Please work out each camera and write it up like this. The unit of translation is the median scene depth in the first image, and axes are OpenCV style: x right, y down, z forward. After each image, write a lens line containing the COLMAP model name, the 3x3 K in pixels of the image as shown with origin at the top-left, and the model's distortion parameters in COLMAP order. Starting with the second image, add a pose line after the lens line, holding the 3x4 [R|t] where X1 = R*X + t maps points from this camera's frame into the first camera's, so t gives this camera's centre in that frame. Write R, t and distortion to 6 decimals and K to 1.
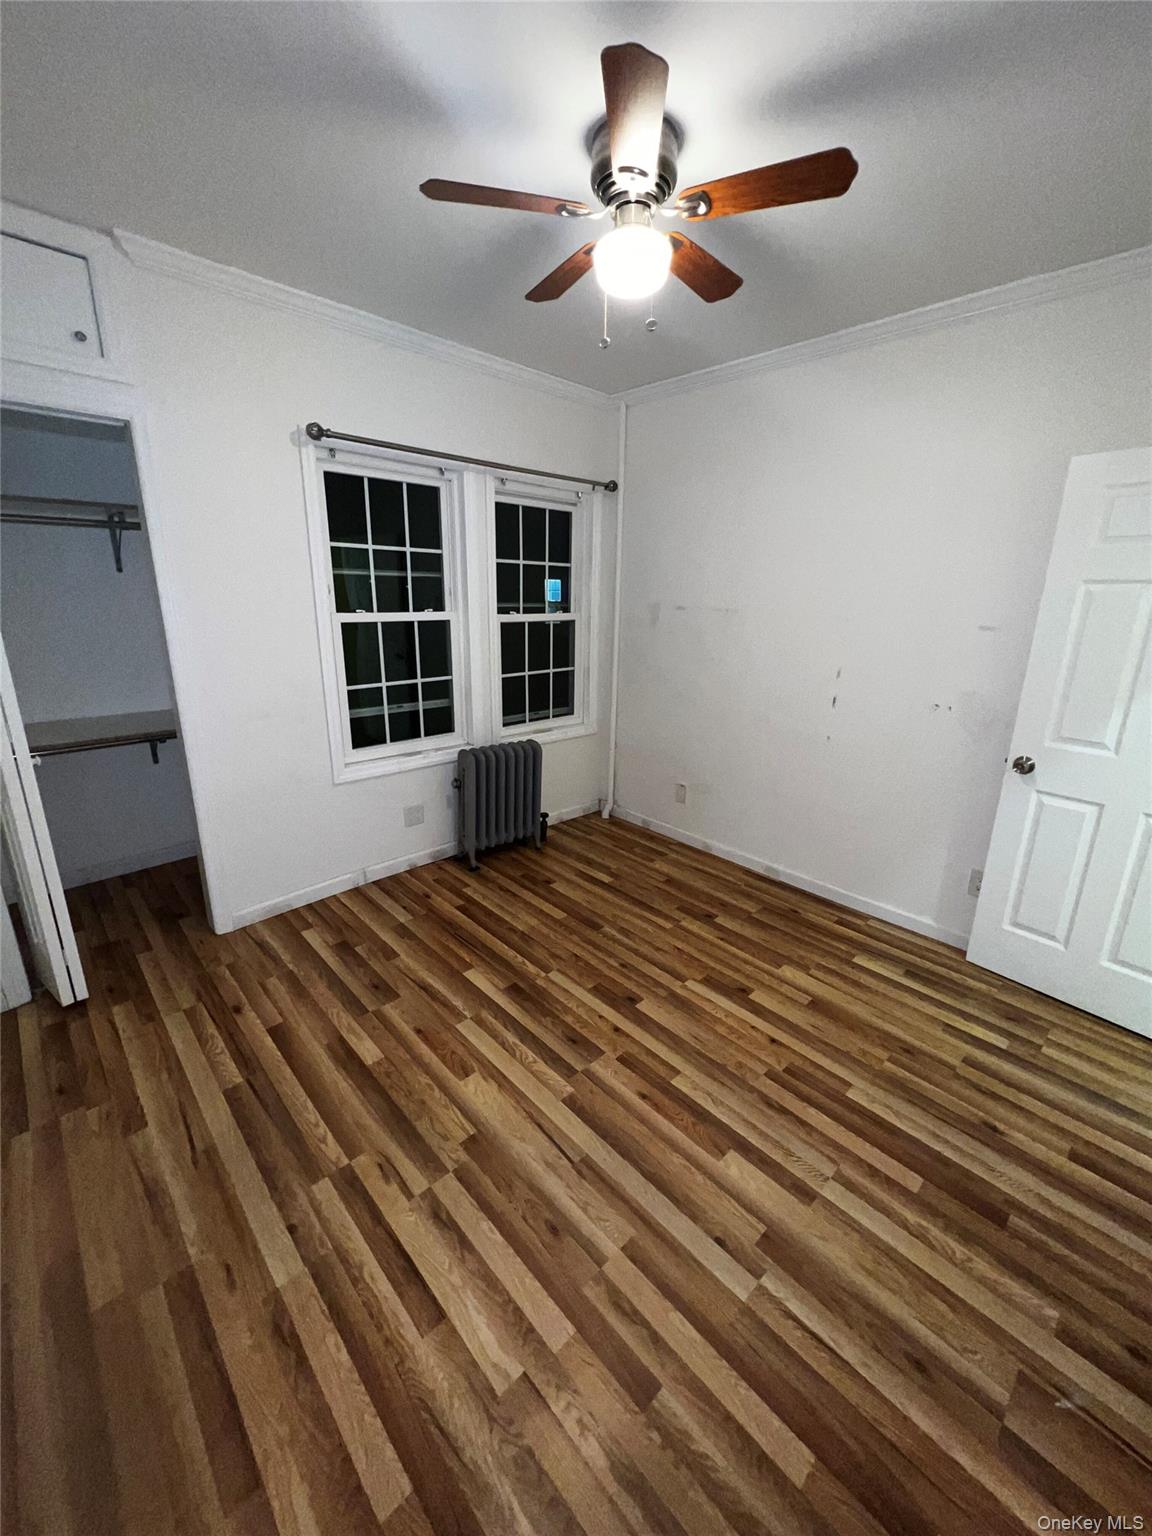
lens RADIAL K [[617.2, 0, 570.7], [0, 617.2, 762.8], [0, 0, 1]] dist [0.000013, 0.000763]
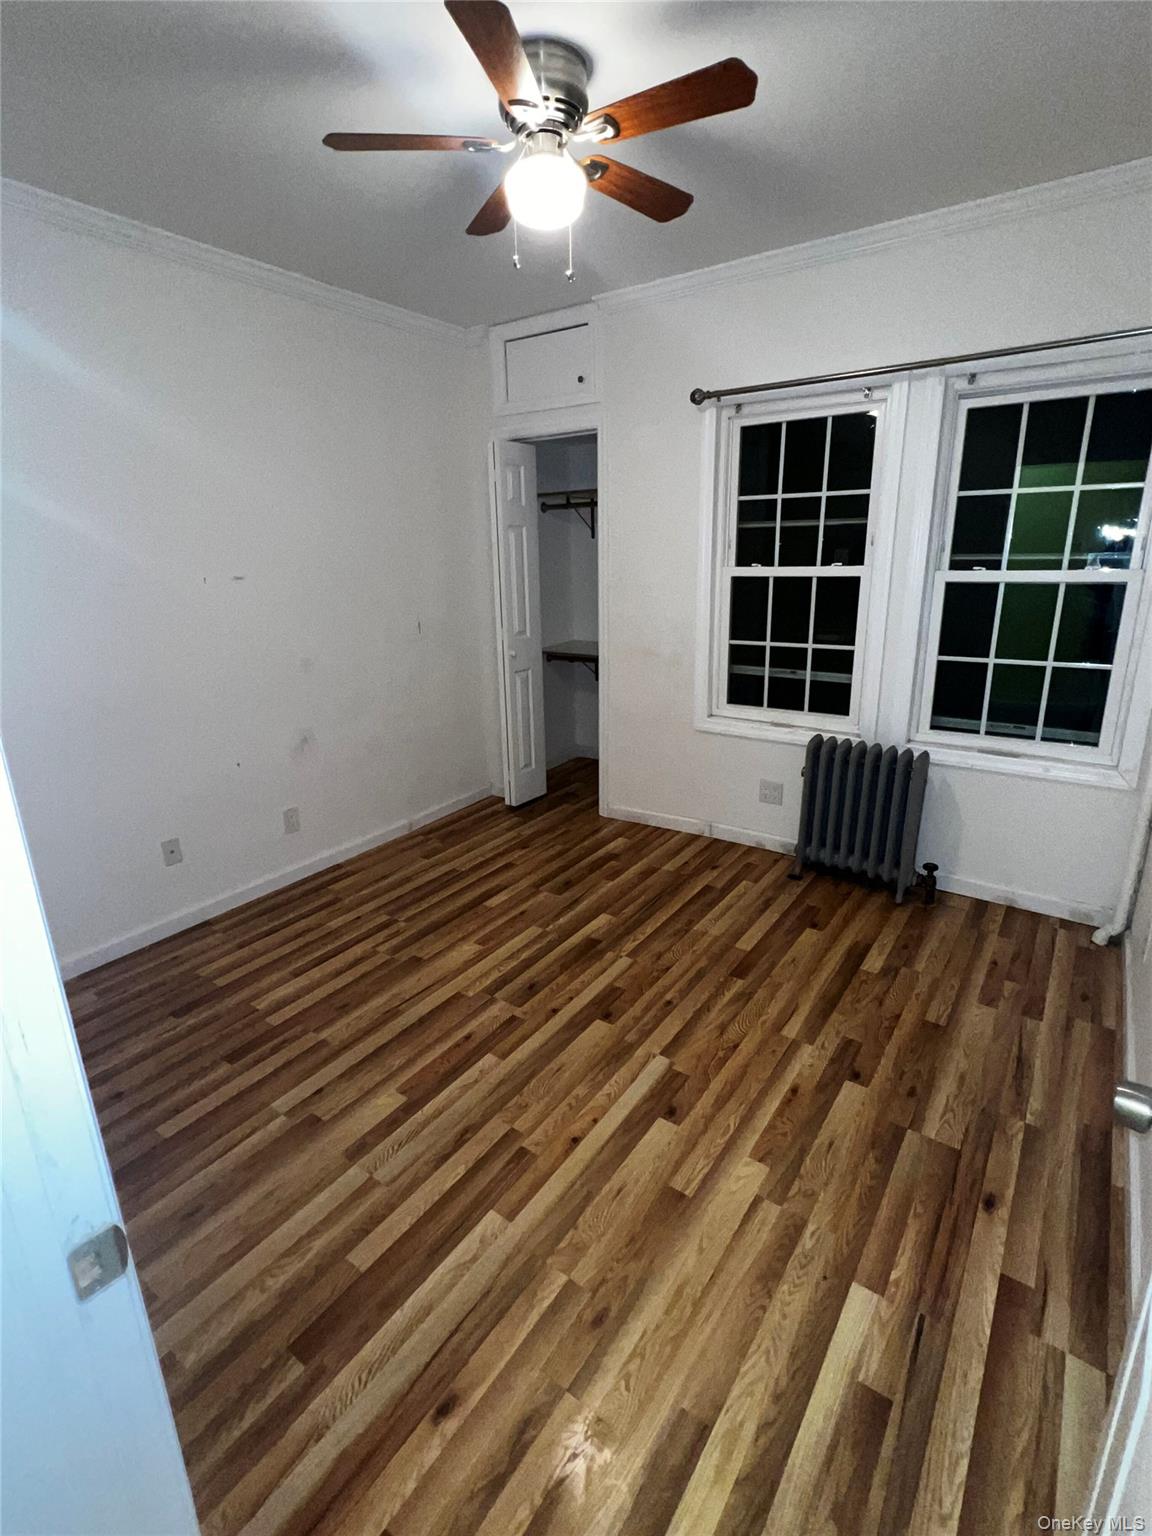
lens RADIAL K [[719.6, 0, 576.9], [0, 719.6, 761.1], [0, 0, 1]] dist [-0.003787, -0.000100]
pose [[0.192191, 0.255075, -0.947628, 0.796350], [-0.243599, 0.947808, 0.205719, -0.124176], [0.950643, 0.191304, 0.244296, 0.543060]]
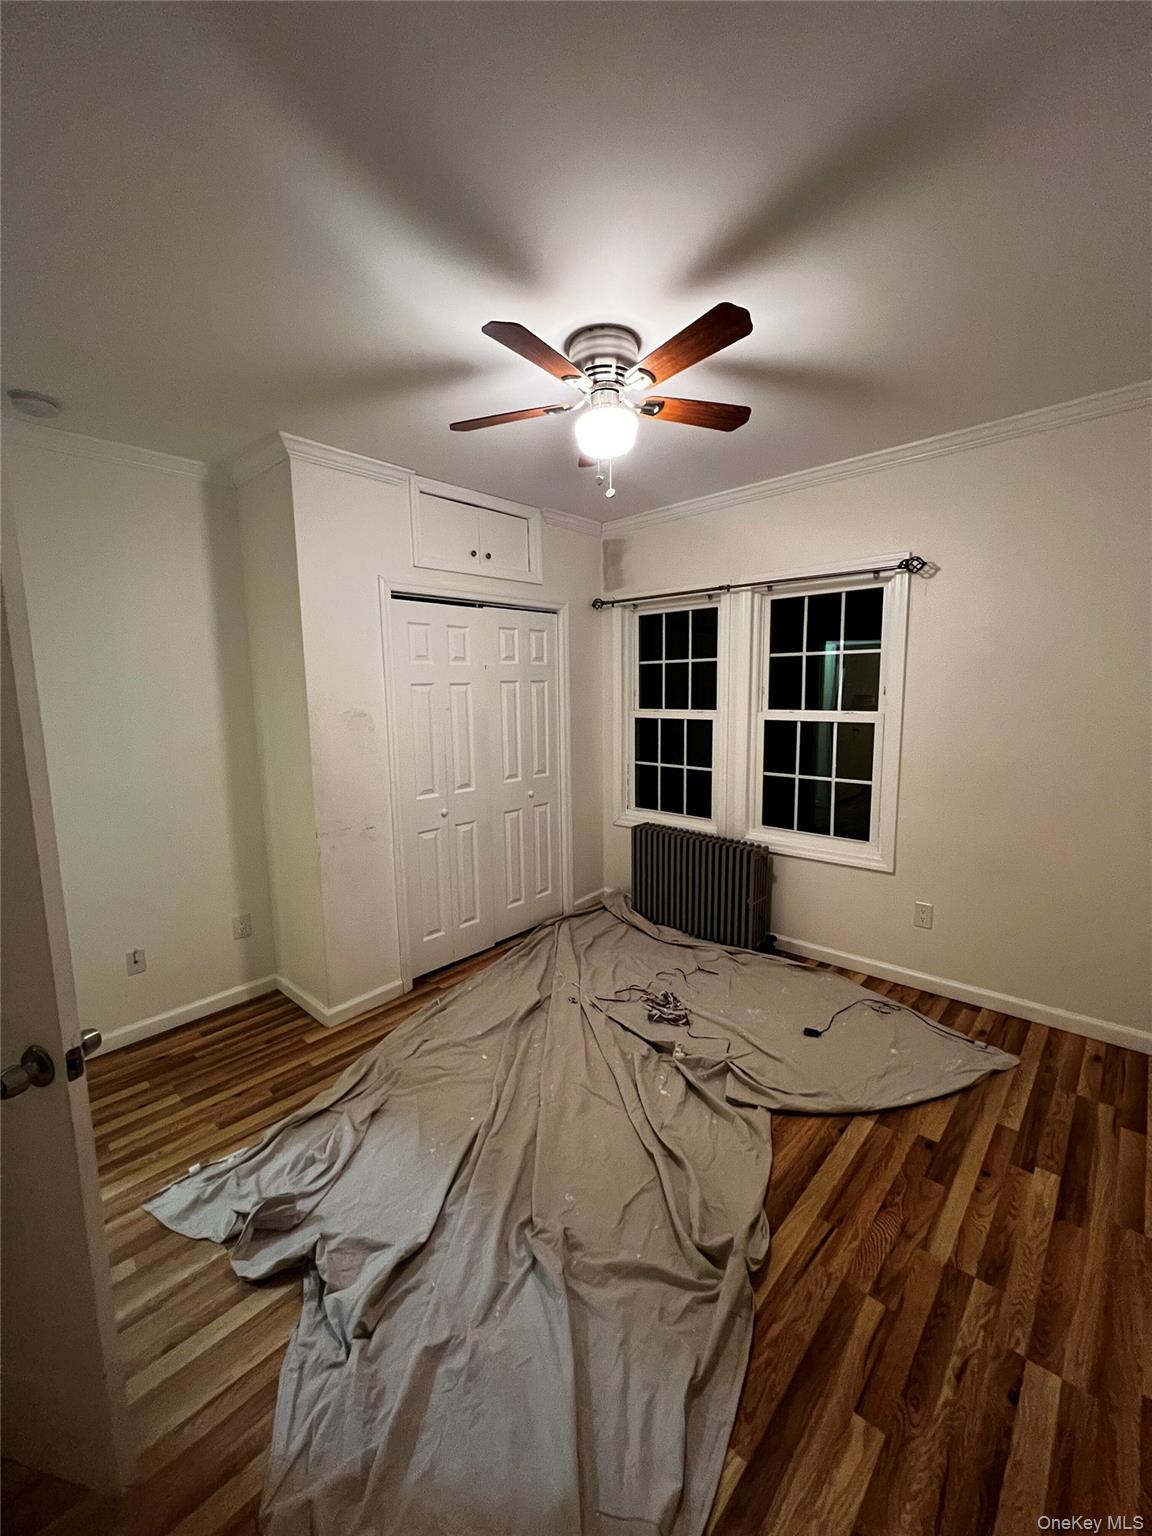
lens RADIAL K [[617.2, 0, 569.7], [0, 617.2, 780.6], [0, 0, 1]] dist [0.000013, 0.000763]
pose [[0.052223, 0.112124, -0.992321, 1.074404], [-0.253049, 0.962732, 0.095463, -0.190082], [0.966043, 0.246120, 0.078650, 0.801747]]
